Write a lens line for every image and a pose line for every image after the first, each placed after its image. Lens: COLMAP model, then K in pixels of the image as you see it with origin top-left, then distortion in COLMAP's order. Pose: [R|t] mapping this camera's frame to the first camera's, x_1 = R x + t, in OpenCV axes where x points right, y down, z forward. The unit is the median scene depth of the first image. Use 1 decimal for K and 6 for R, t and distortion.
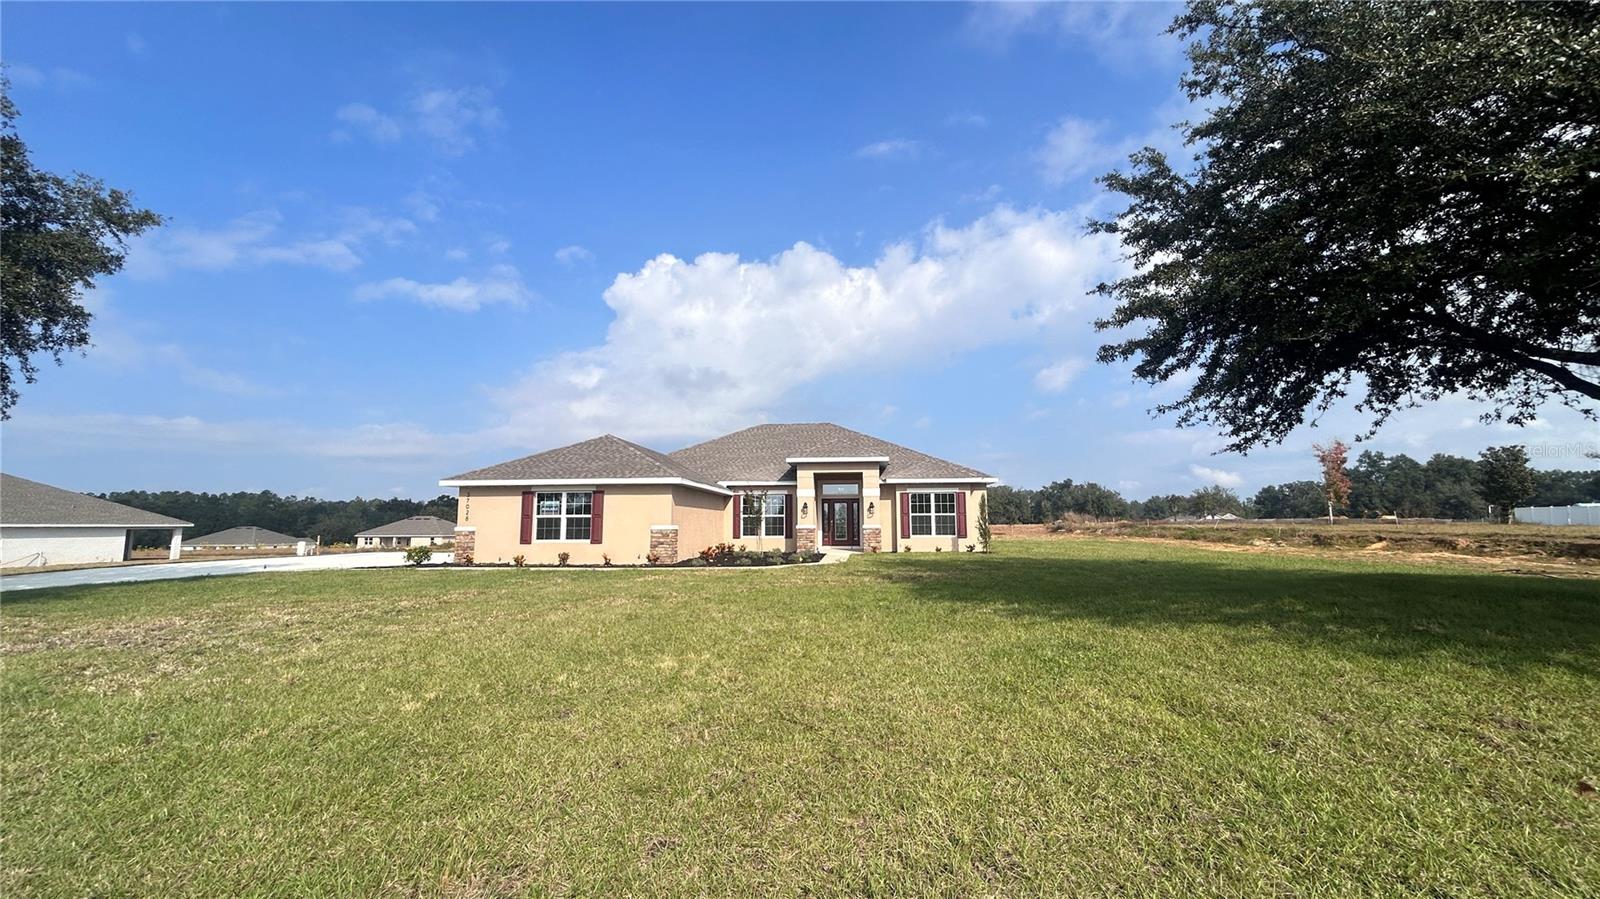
lens RADIAL K [[646.1, 0, 800.0], [0, 646.1, 449.5], [0, 0, 1]] dist [-0.000960, 0.000082]
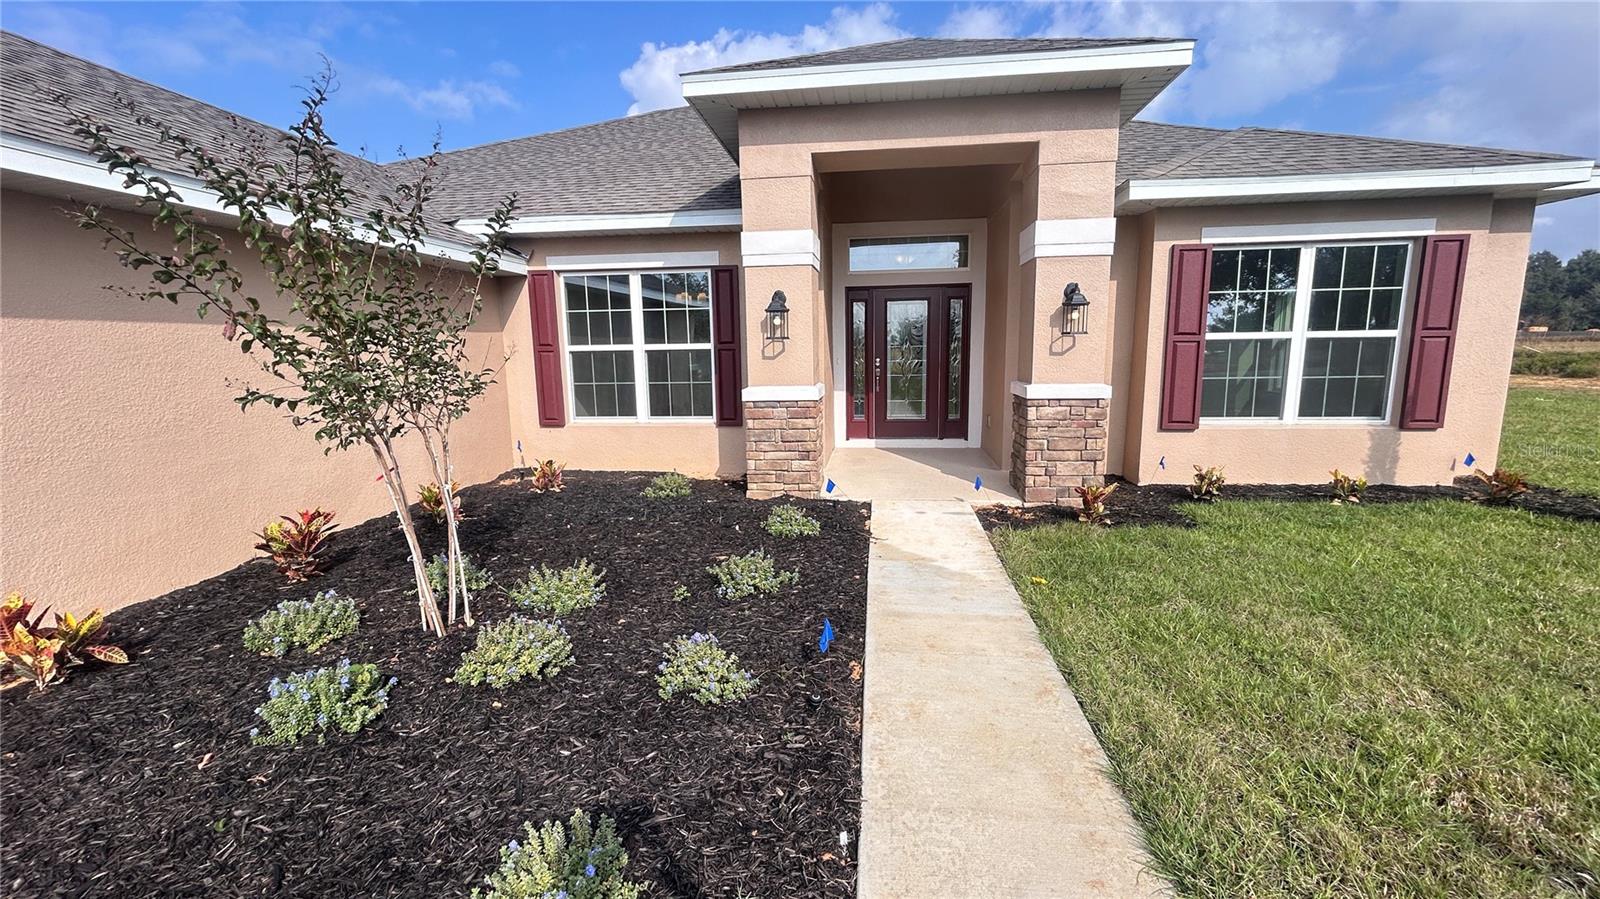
lens RADIAL K [[646.1, 0, 800.0], [0, 646.1, 449.5], [0, 0, 1]] dist [-0.000960, 0.000082]
pose [[0.999438, -0.007312, -0.032701, 0.023275], [0.015984, 0.961751, 0.273458, 0.072162], [0.029451, -0.273827, 0.961328, 0.743739]]
